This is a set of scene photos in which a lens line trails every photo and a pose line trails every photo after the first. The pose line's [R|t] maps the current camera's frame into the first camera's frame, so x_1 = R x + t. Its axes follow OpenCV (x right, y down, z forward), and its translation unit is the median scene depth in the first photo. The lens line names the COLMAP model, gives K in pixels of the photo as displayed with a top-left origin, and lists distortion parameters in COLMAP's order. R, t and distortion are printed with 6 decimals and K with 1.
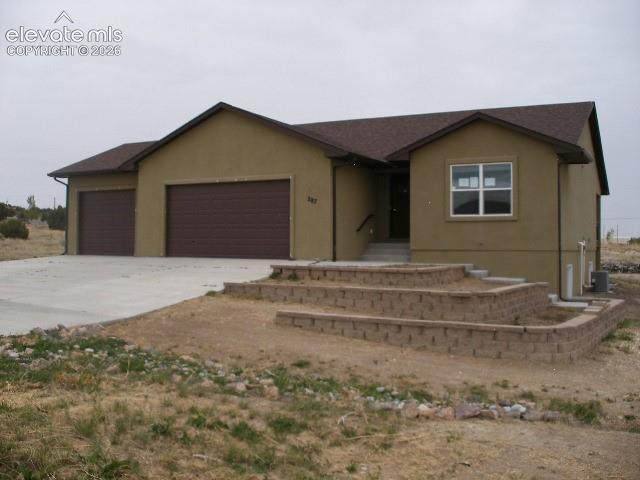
lens RADIAL K [[672.9, 0, 317.6], [0, 672.9, 229.5], [0, 0, 1]] dist [-0.195338, 0.172711]
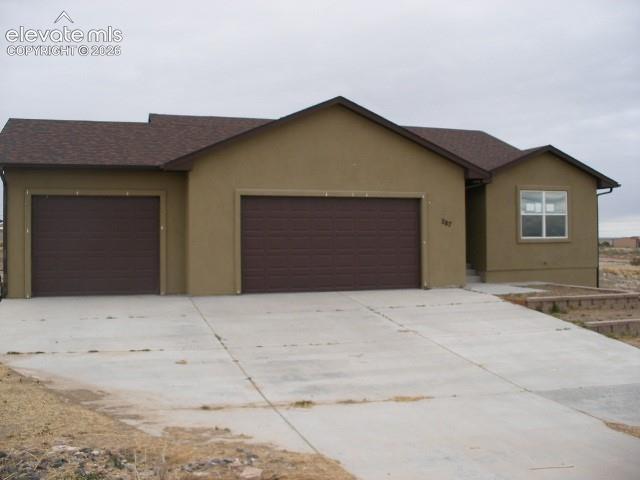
lens RADIAL K [[672.9, 0, 317.6], [0, 672.9, 229.5], [0, 0, 1]] dist [-0.195338, 0.172711]
pose [[0.697837, -0.003377, 0.716249, -0.795679], [-0.006367, 0.999920, 0.010917, -0.043797], [-0.716228, -0.012179, 0.697760, 0.495697]]
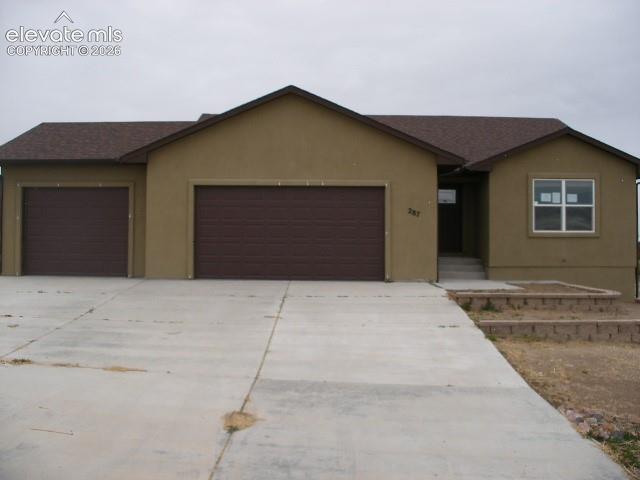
lens RADIAL K [[672.9, 0, 317.6], [0, 672.9, 229.5], [0, 0, 1]] dist [-0.195338, 0.172711]
pose [[0.889311, 0.006665, 0.457254, -0.520072], [-0.011838, 0.999894, 0.008450, -0.027840], [-0.457150, -0.012928, 0.889296, 0.293065]]
